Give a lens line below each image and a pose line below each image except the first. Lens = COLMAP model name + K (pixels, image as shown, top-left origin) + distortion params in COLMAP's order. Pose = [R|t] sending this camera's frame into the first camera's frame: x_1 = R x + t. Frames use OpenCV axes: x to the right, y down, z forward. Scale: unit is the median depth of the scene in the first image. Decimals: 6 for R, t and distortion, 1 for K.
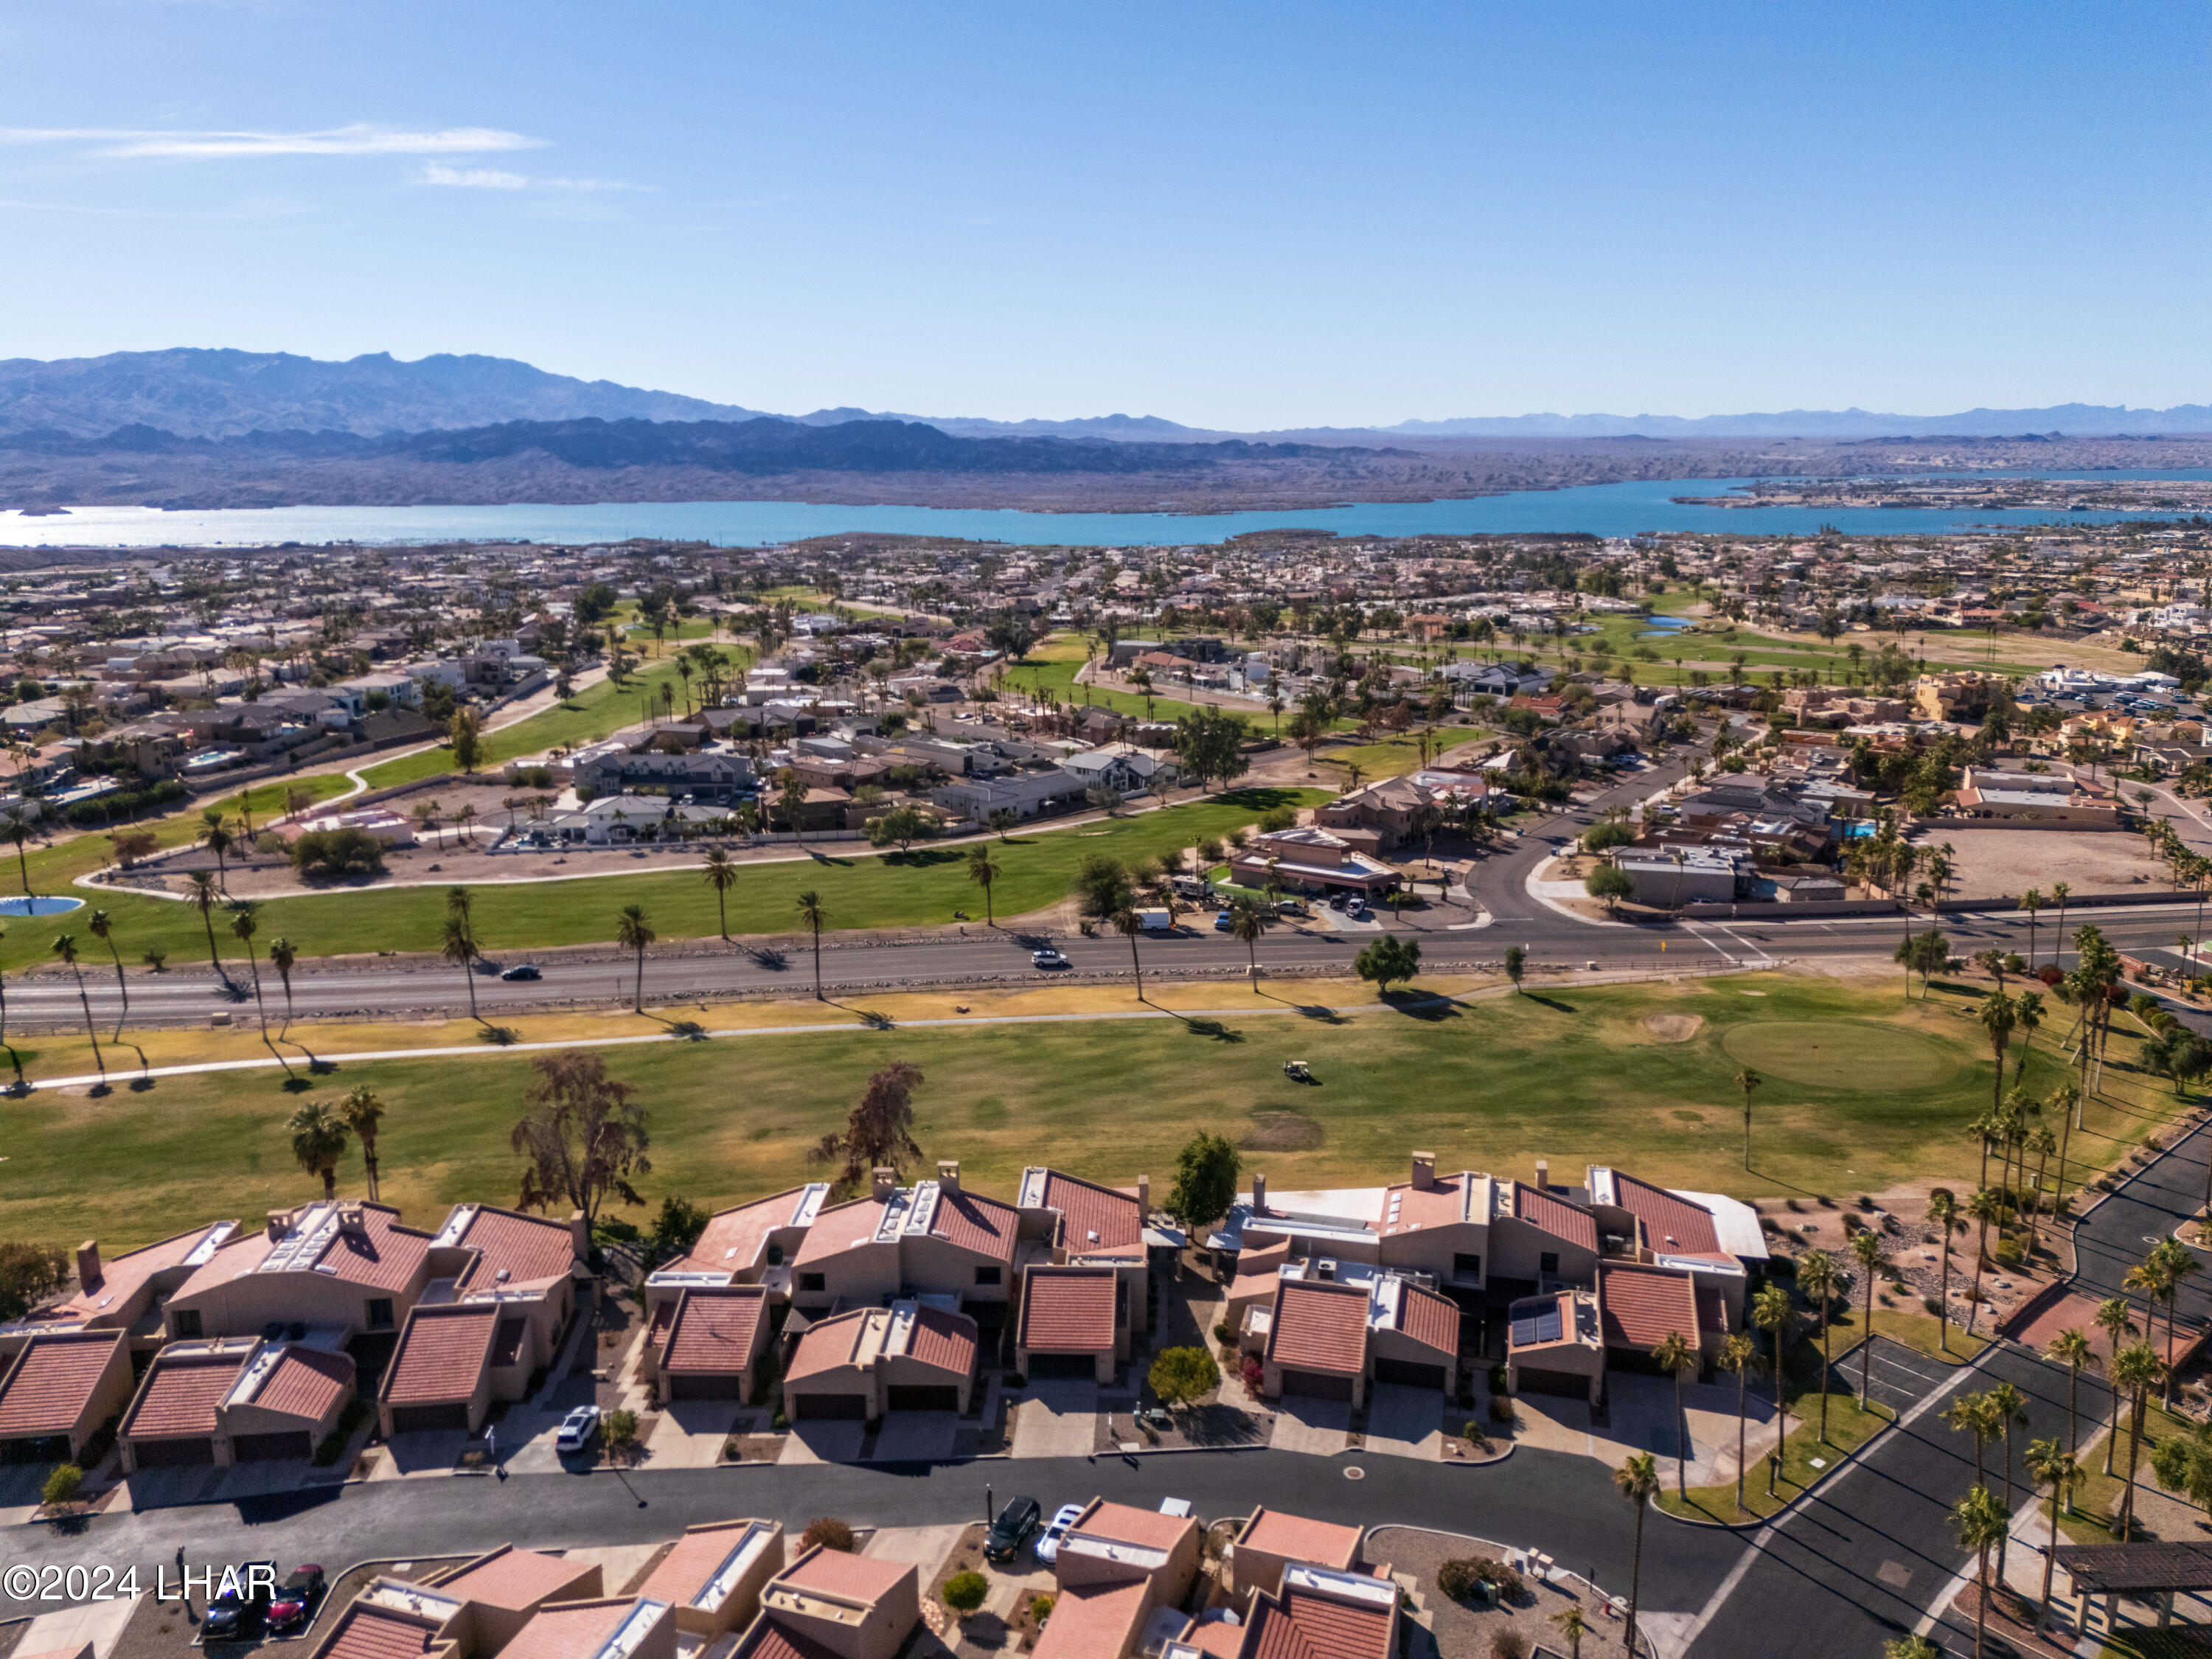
lens RADIAL K [[1599.1, 0, 1097.8], [0, 1599.1, 898.8], [0, 0, 1]] dist [0.100929, -0.094805]
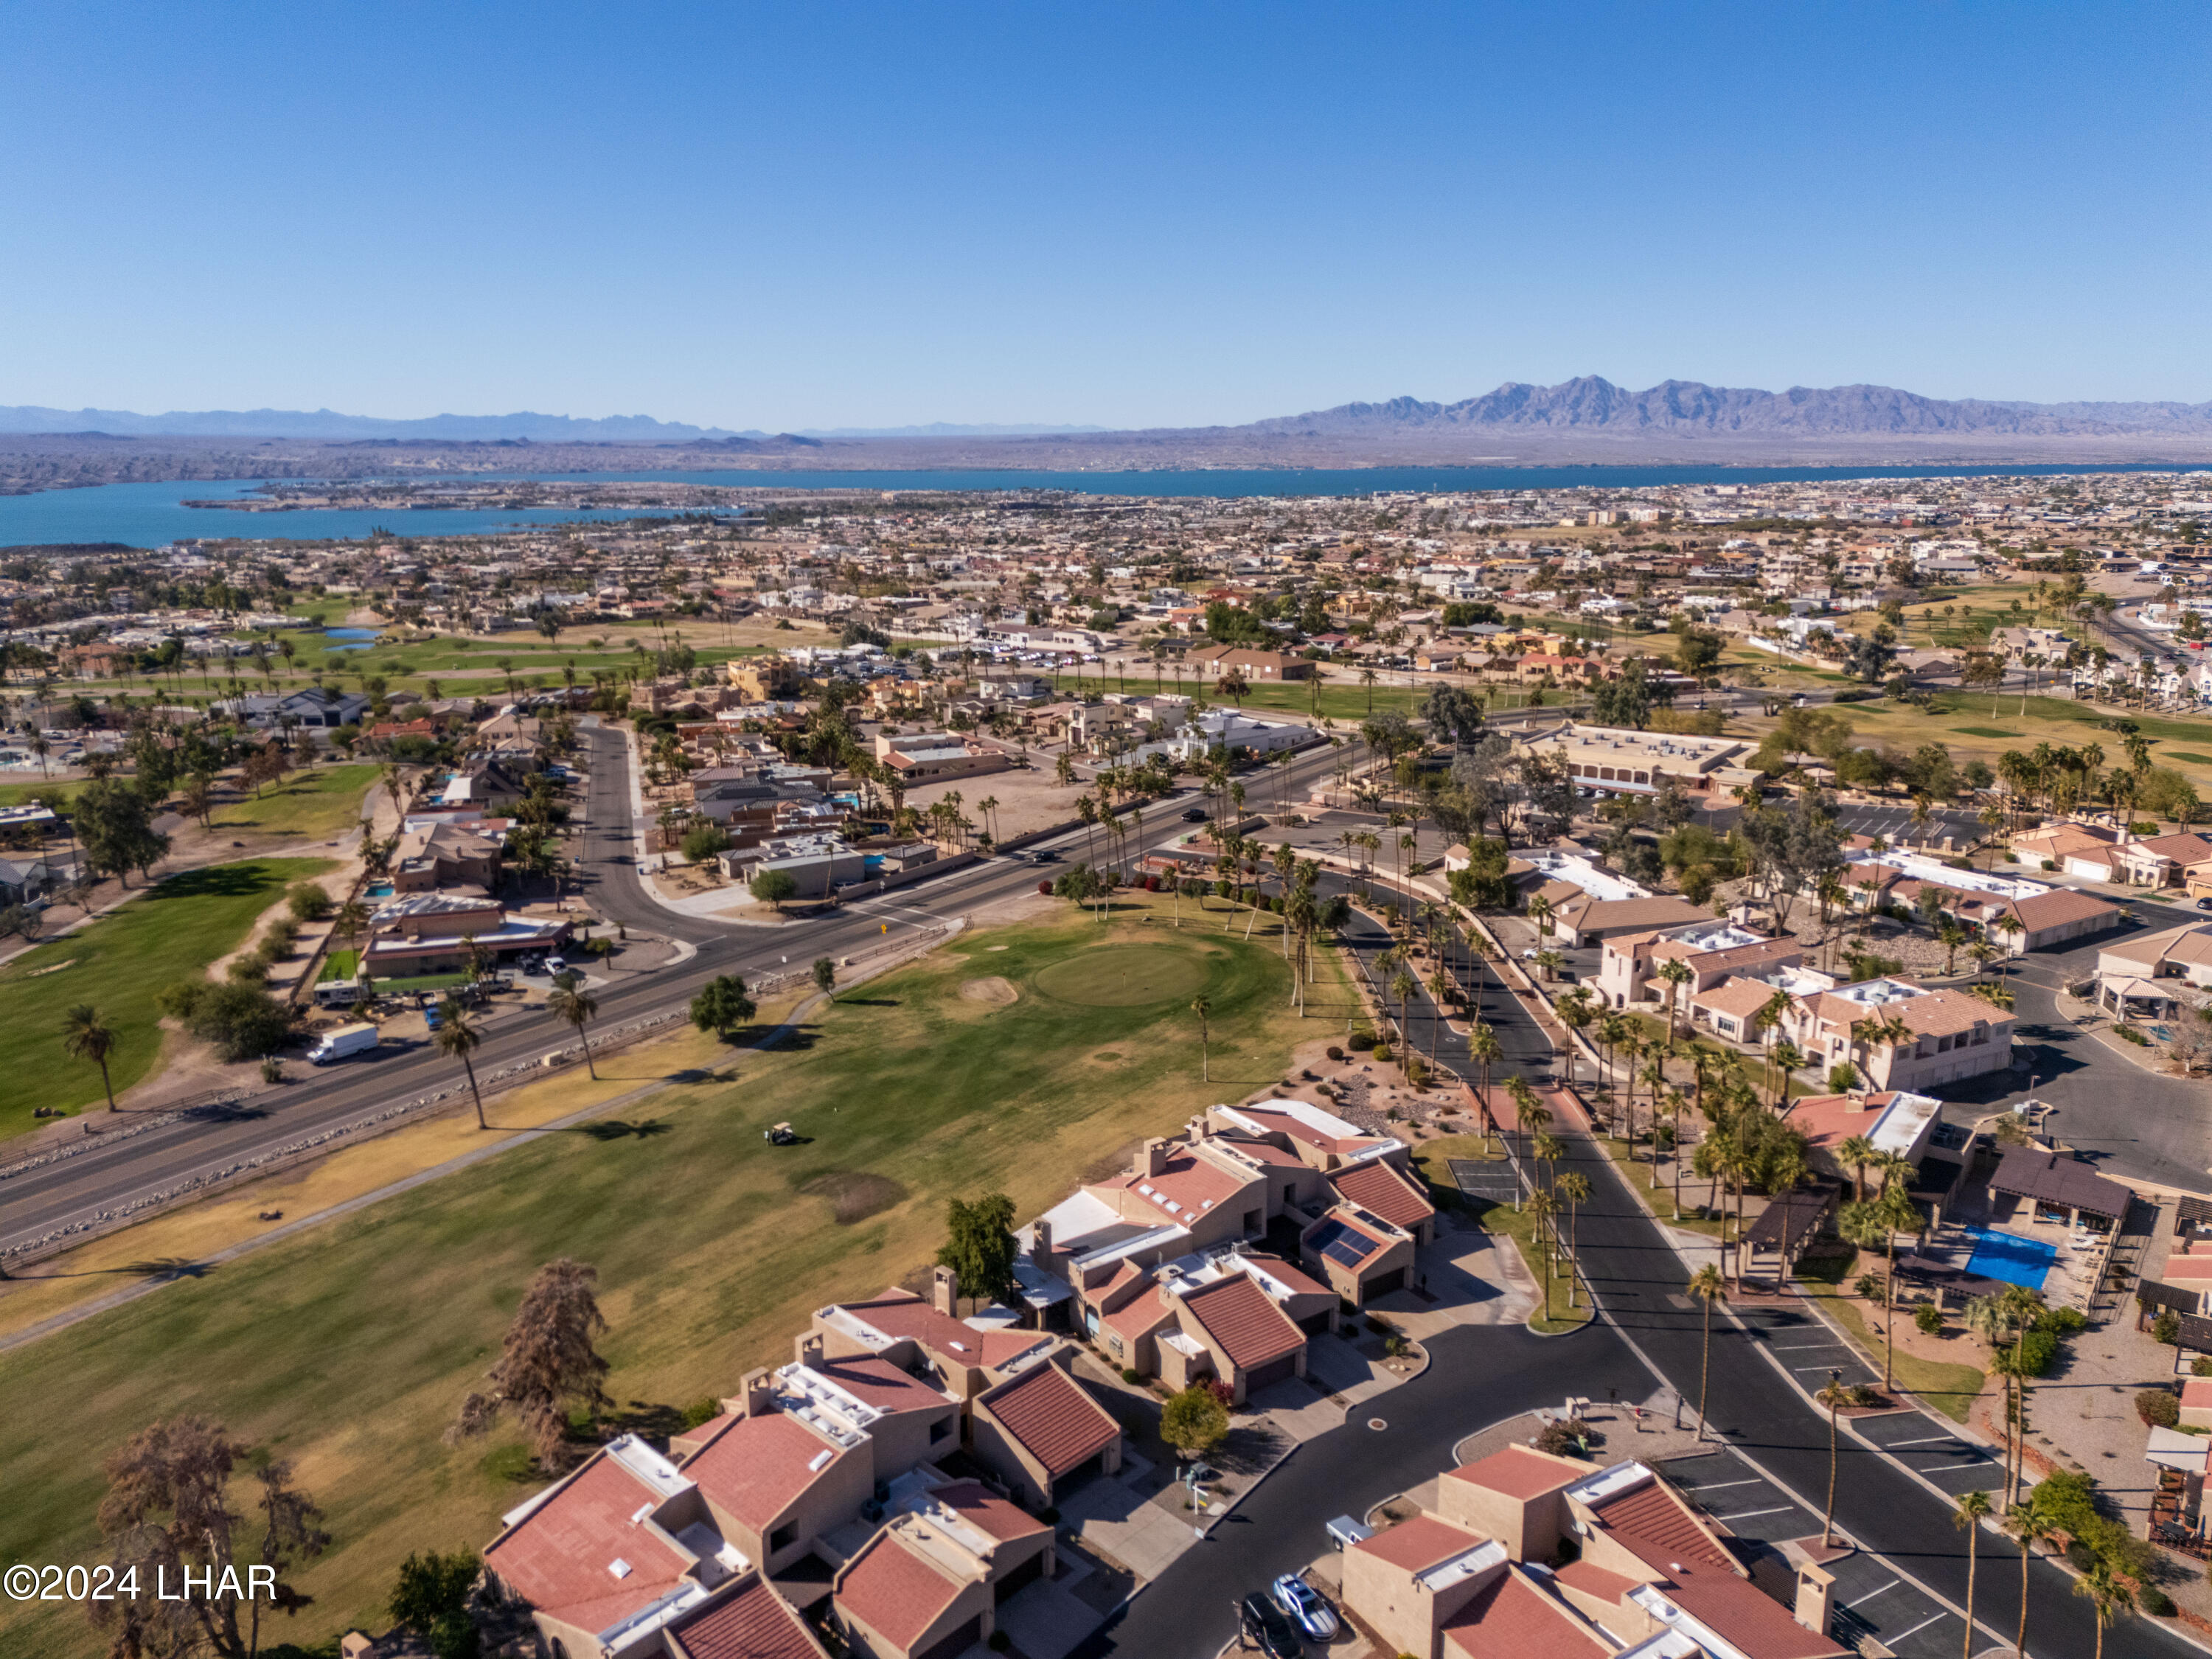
lens RADIAL K [[1599.1, 0, 1097.8], [0, 1599.1, 898.8], [0, 0, 1]] dist [0.100929, -0.094805]
pose [[0.659361, -0.206184, 0.723002, -0.249110], [0.206778, 0.974306, 0.089273, -0.043700], [-0.722832, 0.090638, 0.685054, 0.139092]]
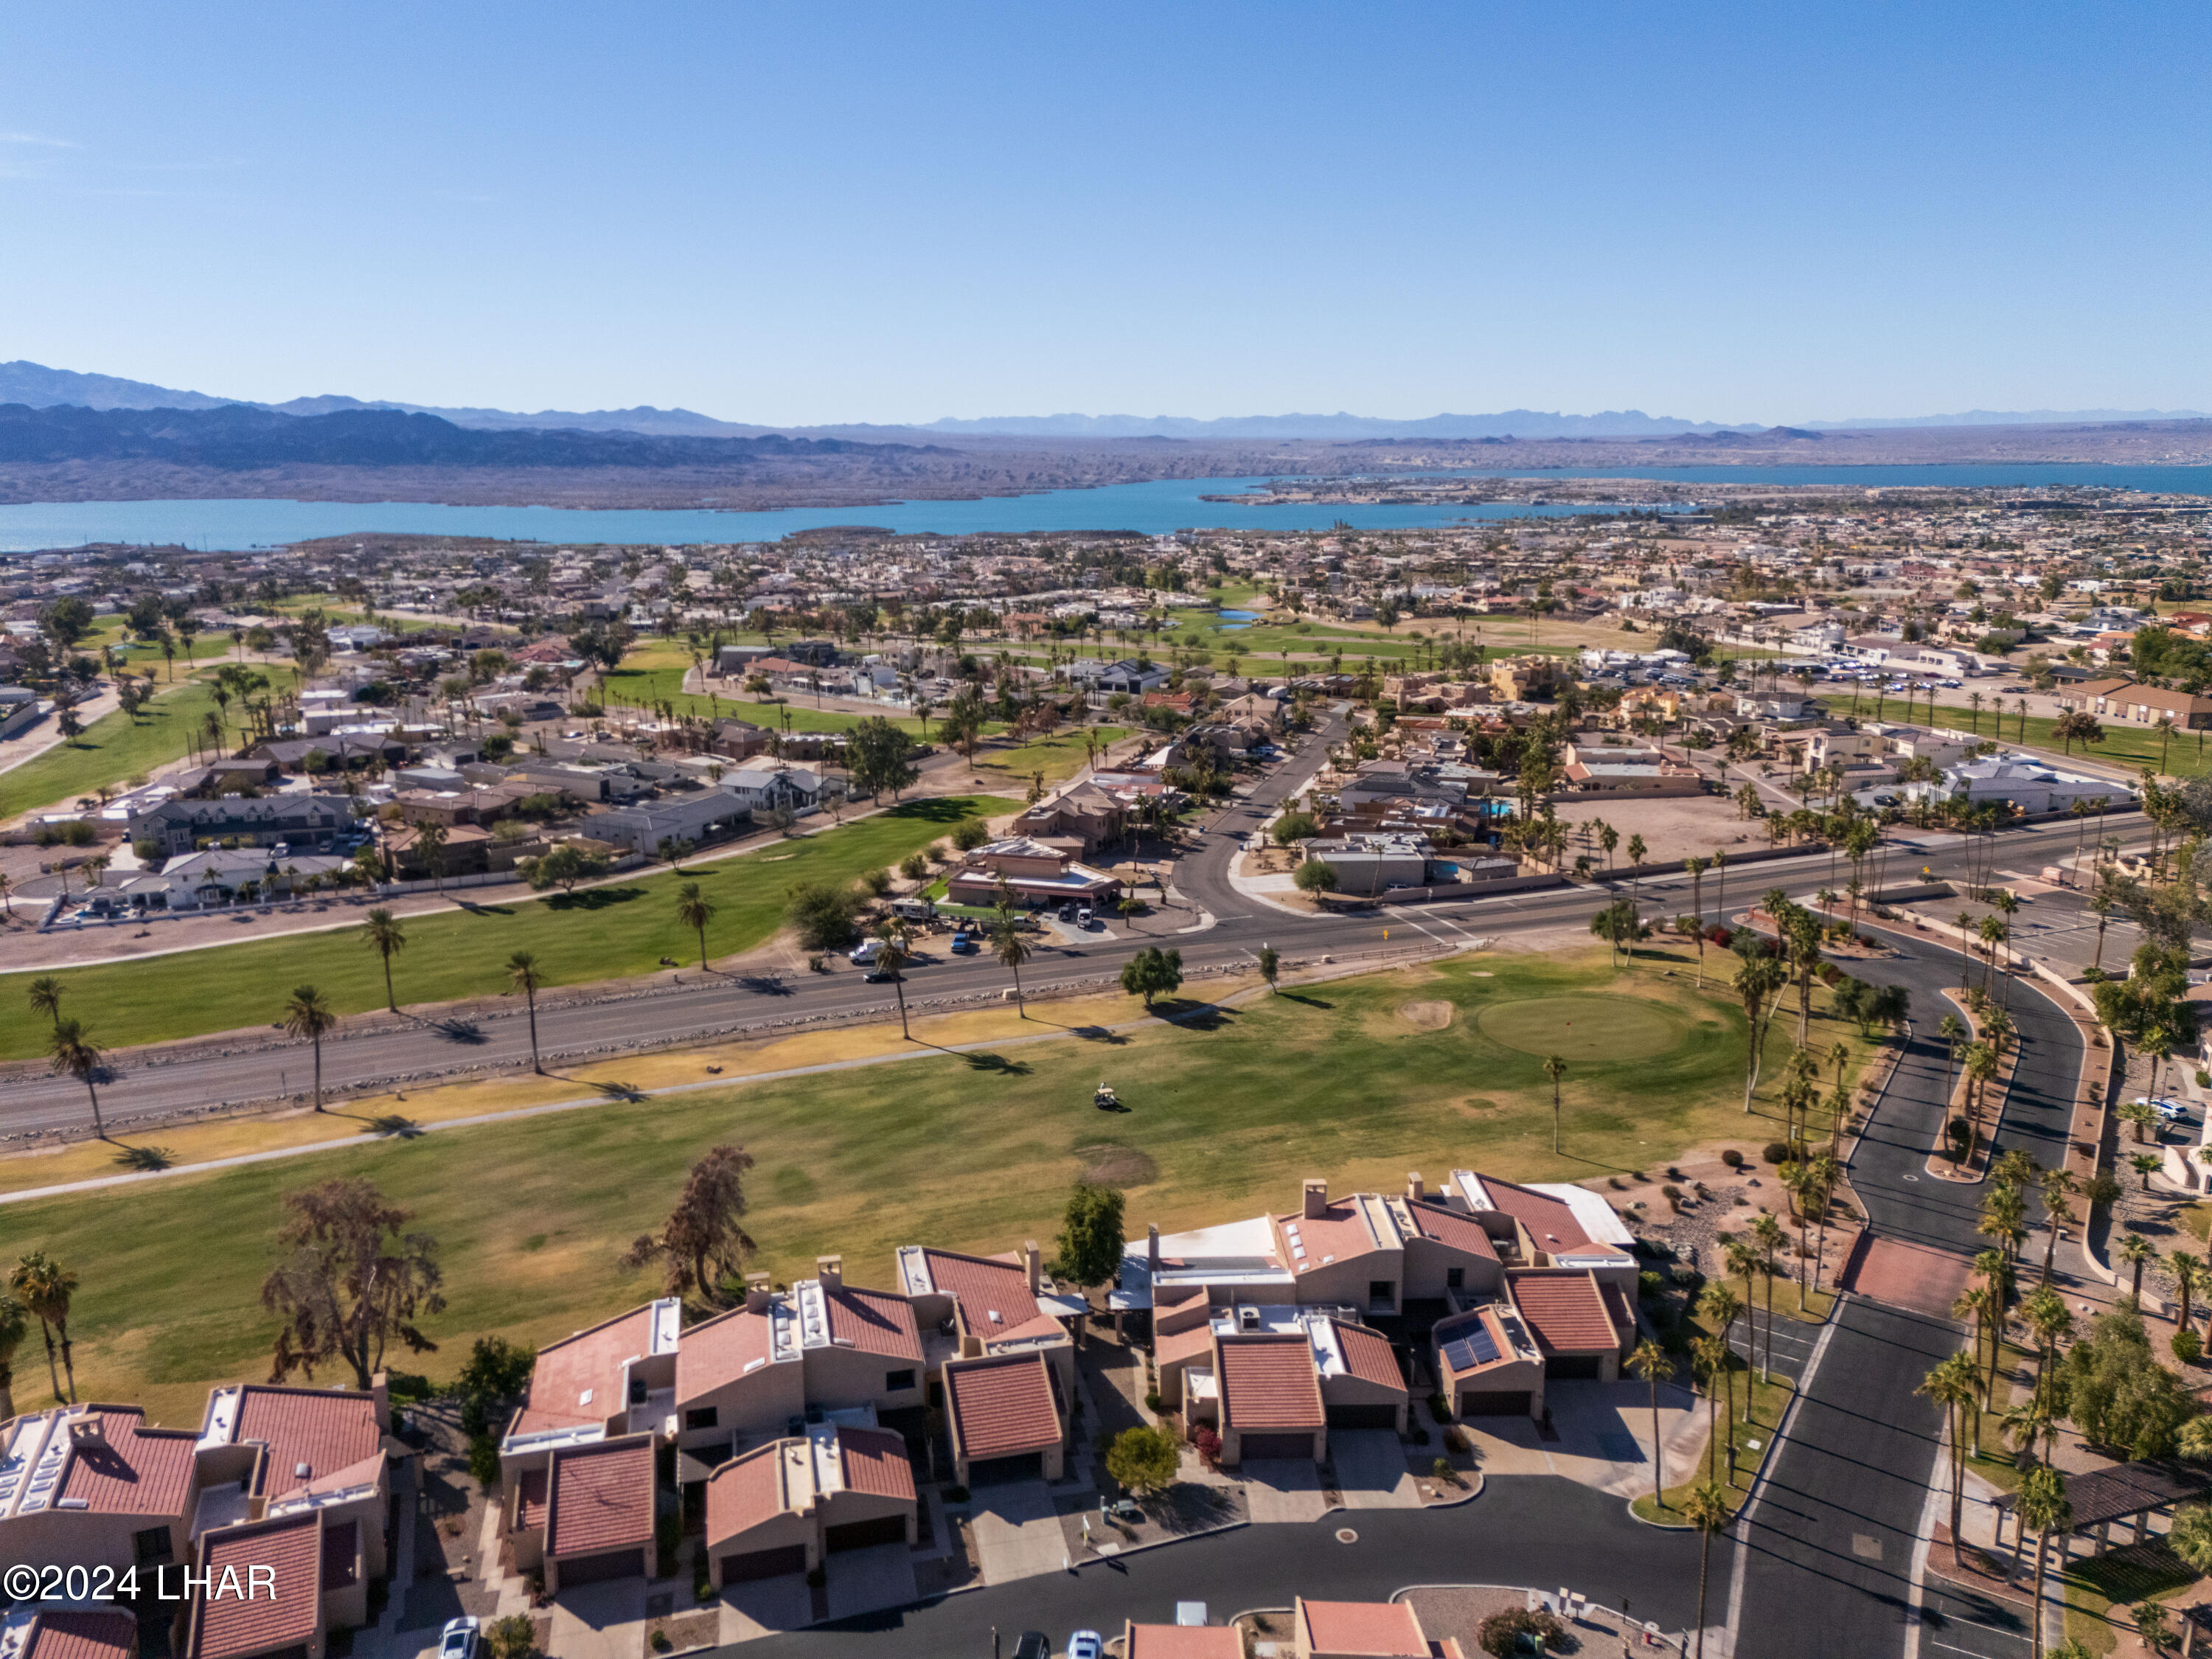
lens RADIAL K [[1599.1, 0, 1097.8], [0, 1599.1, 898.8], [0, 0, 1]] dist [0.100929, -0.094805]
pose [[0.962164, -0.074047, 0.262218, -0.077064], [0.073499, 0.997224, 0.011911, -0.015545], [-0.262372, 0.007813, 0.964935, 0.042893]]
